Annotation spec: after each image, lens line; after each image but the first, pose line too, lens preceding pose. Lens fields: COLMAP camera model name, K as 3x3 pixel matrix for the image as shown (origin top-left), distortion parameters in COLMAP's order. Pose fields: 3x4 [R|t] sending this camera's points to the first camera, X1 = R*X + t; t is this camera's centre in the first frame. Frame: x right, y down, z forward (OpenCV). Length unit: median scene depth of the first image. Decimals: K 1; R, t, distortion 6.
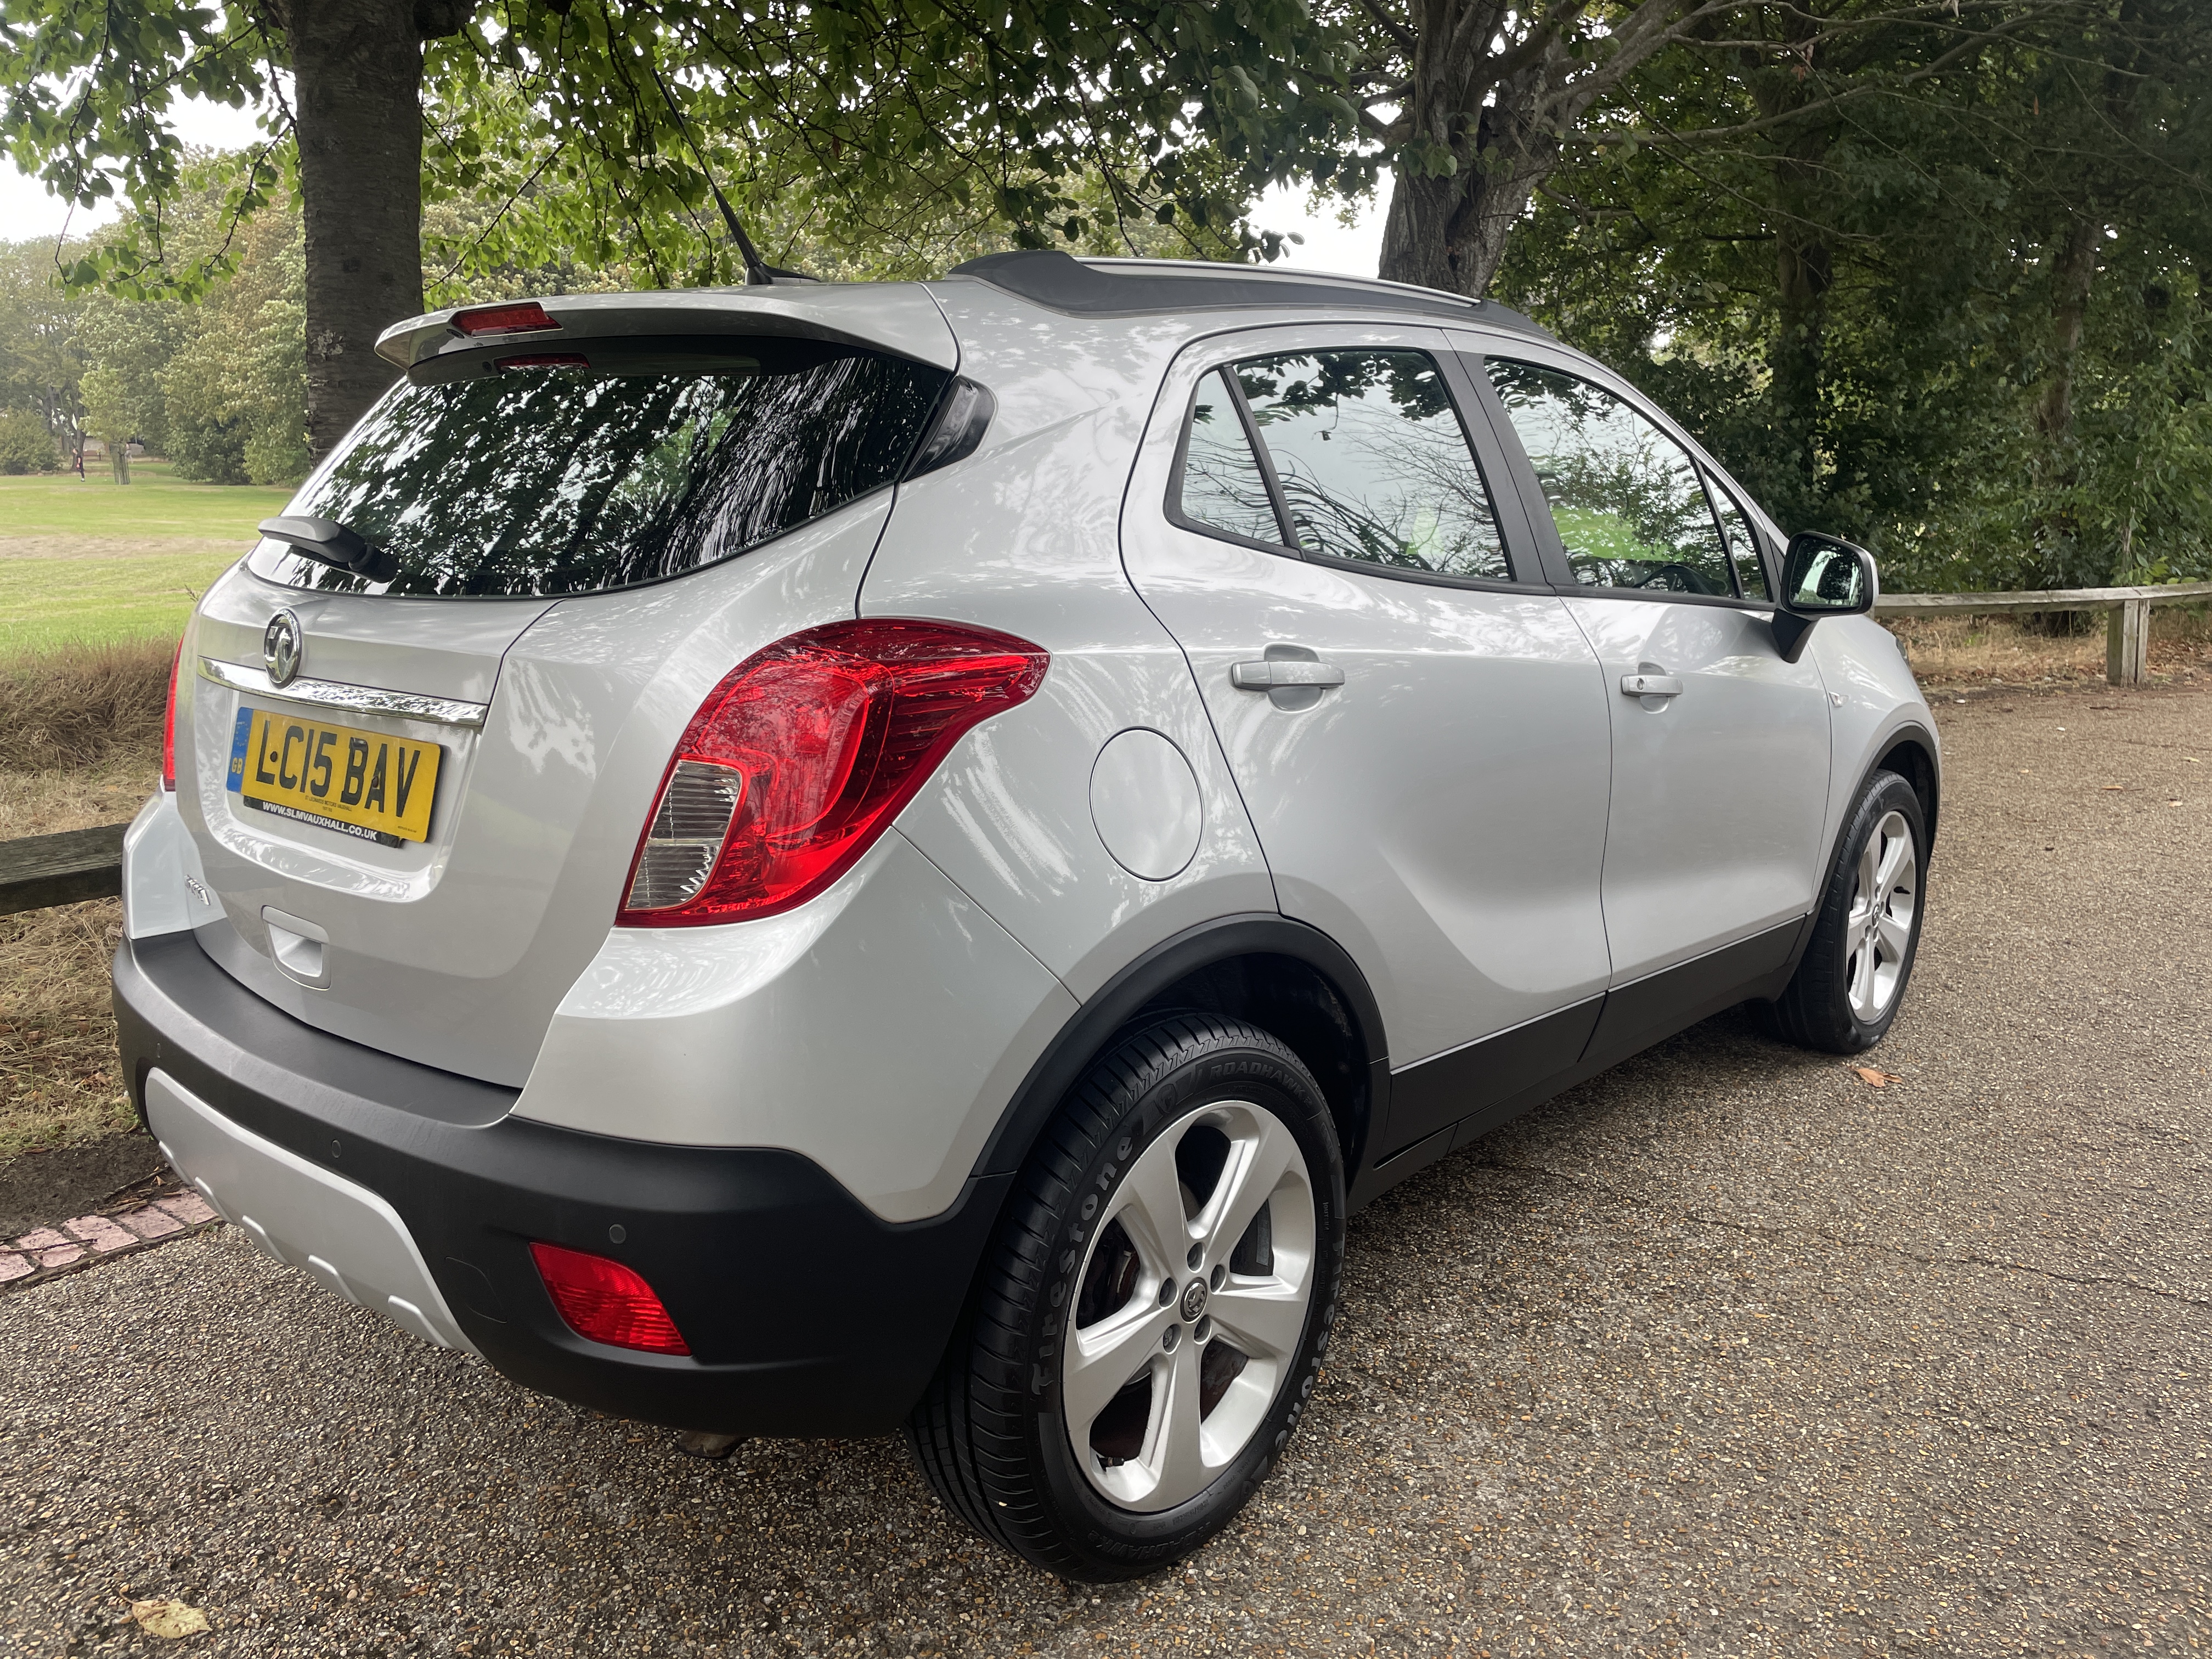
lens RADIAL K [[1647.4, 0, 1095.9], [0, 1647.4, 828.8], [0, 0, 1]] dist [0.067702, -0.087645]
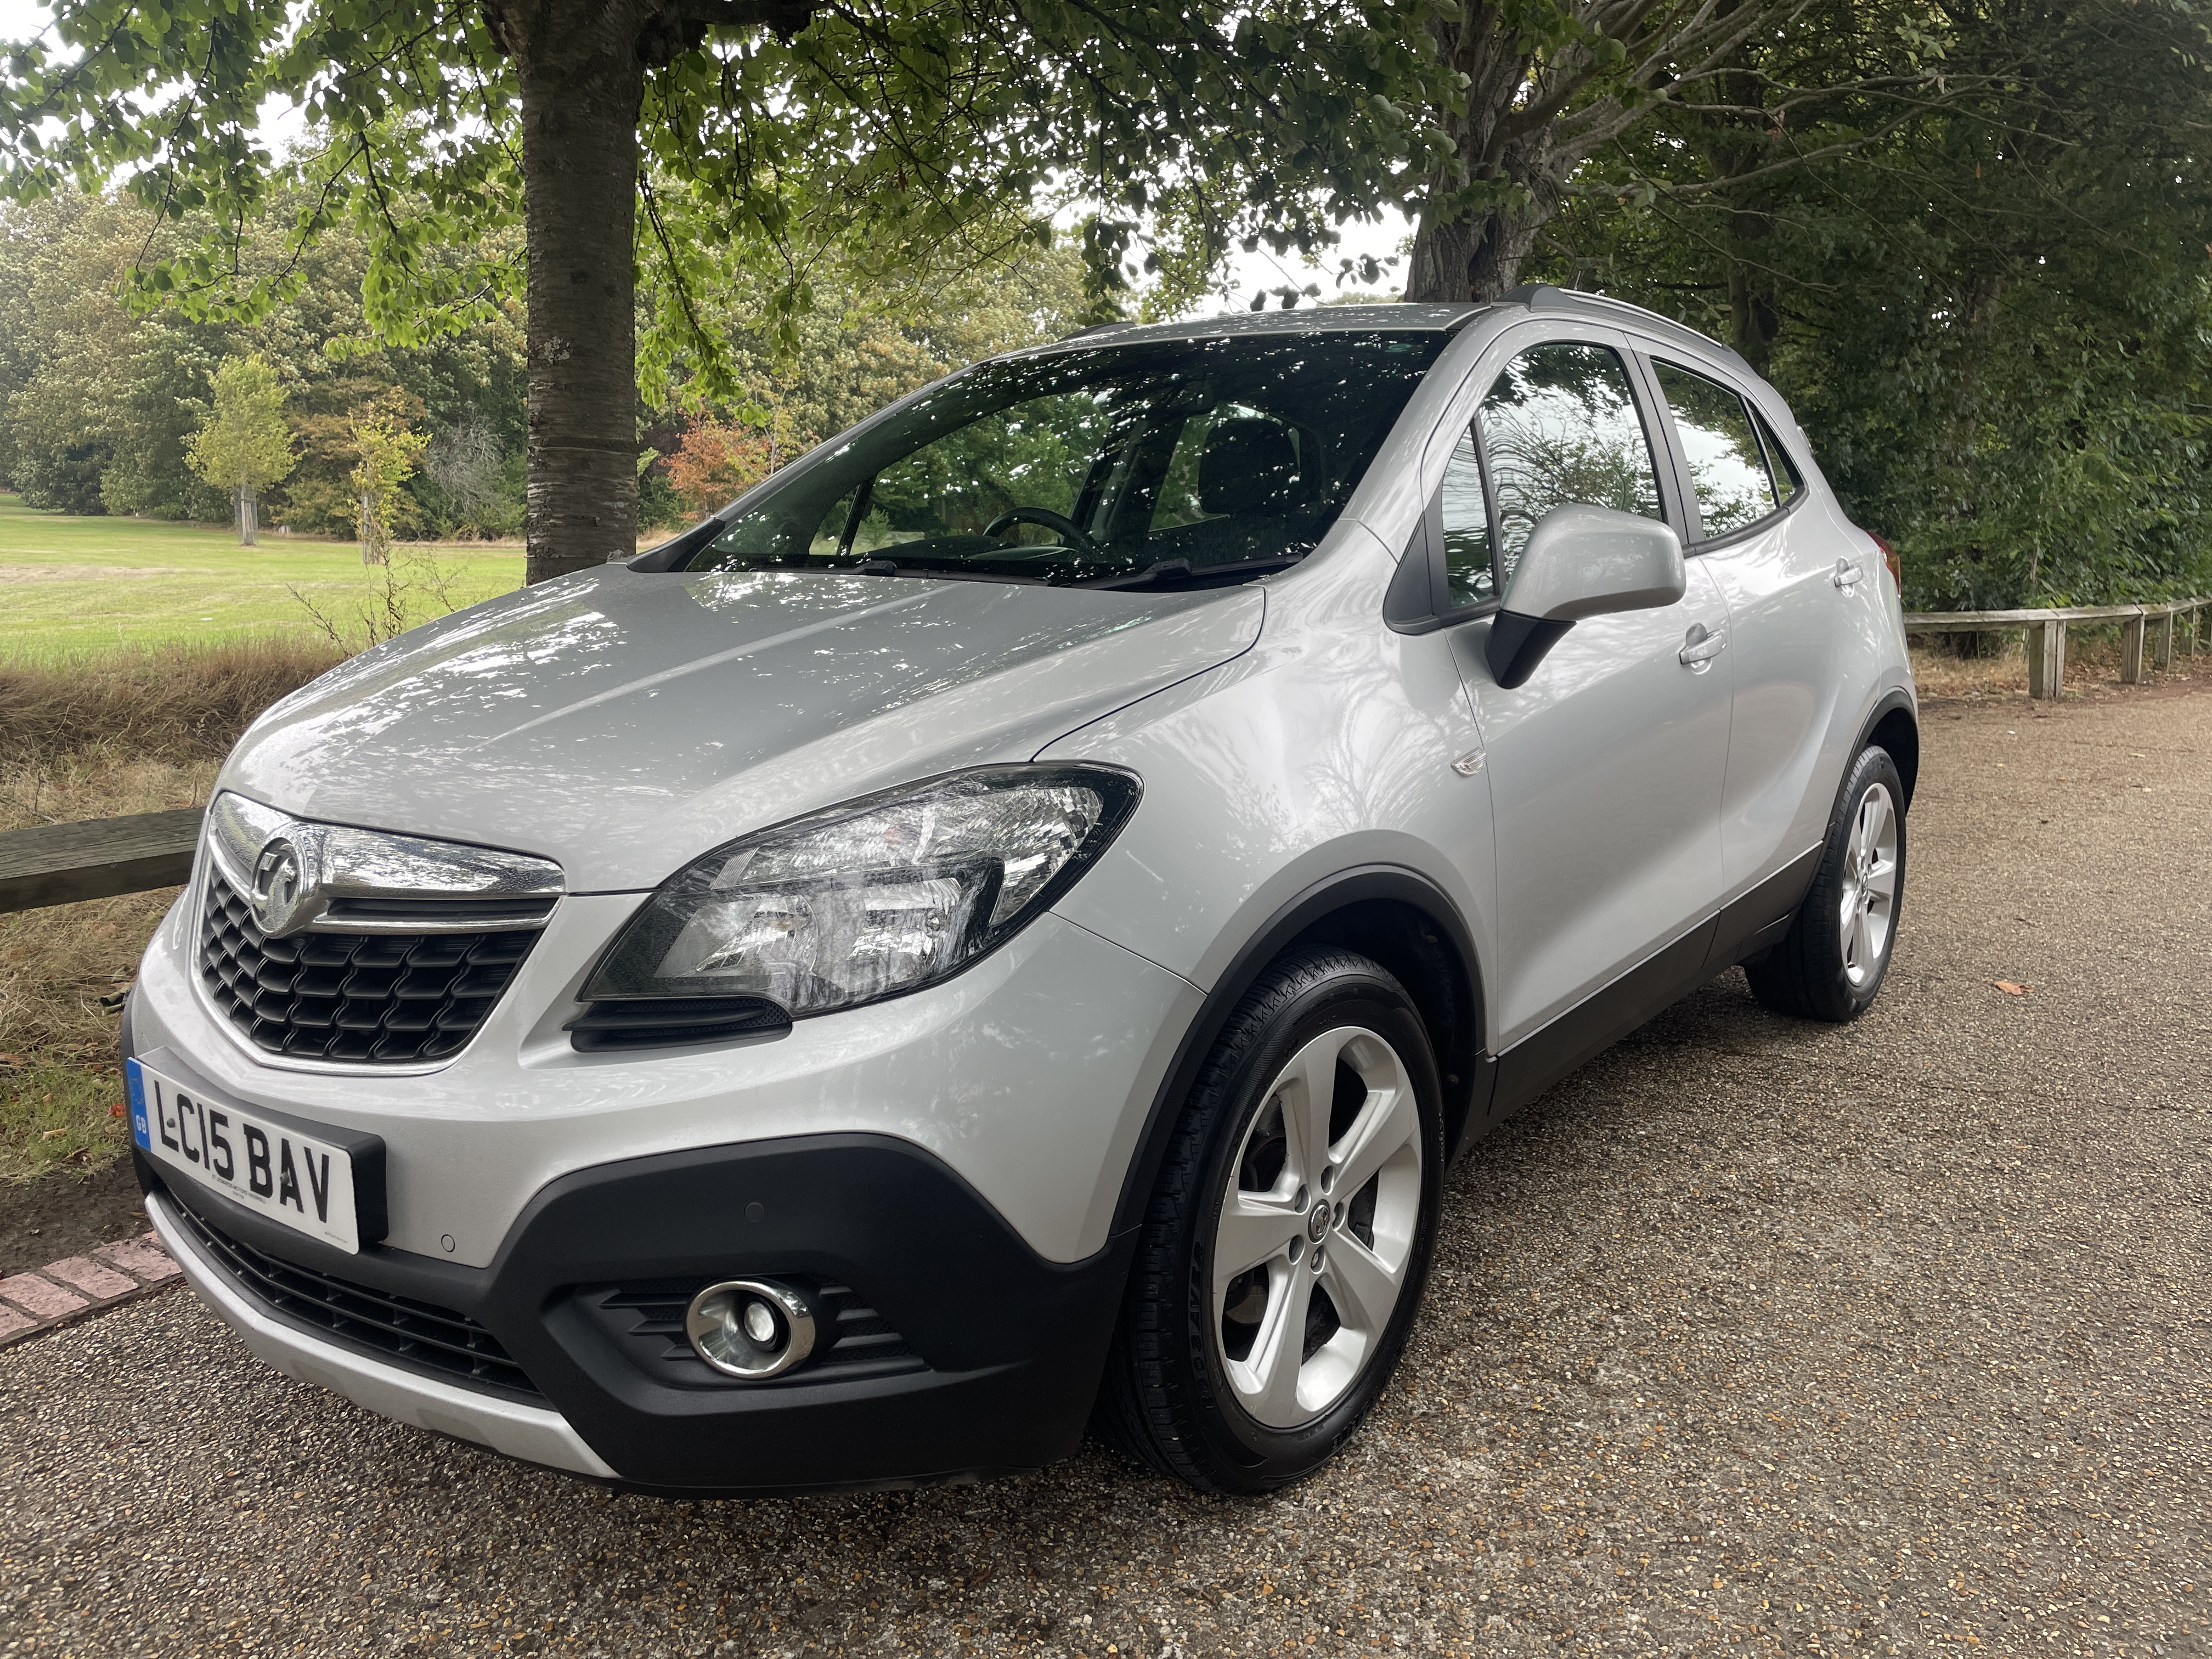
lens RADIAL K [[1647.4, 0, 1108.5], [0, 1647.4, 829.4], [0, 0, 1]] dist [0.067702, -0.087645]
pose [[0.996761, -0.006080, 0.080189, -0.089234], [0.007893, 0.999720, -0.022312, 0.020634], [-0.080031, 0.022873, 0.996530, -0.040714]]
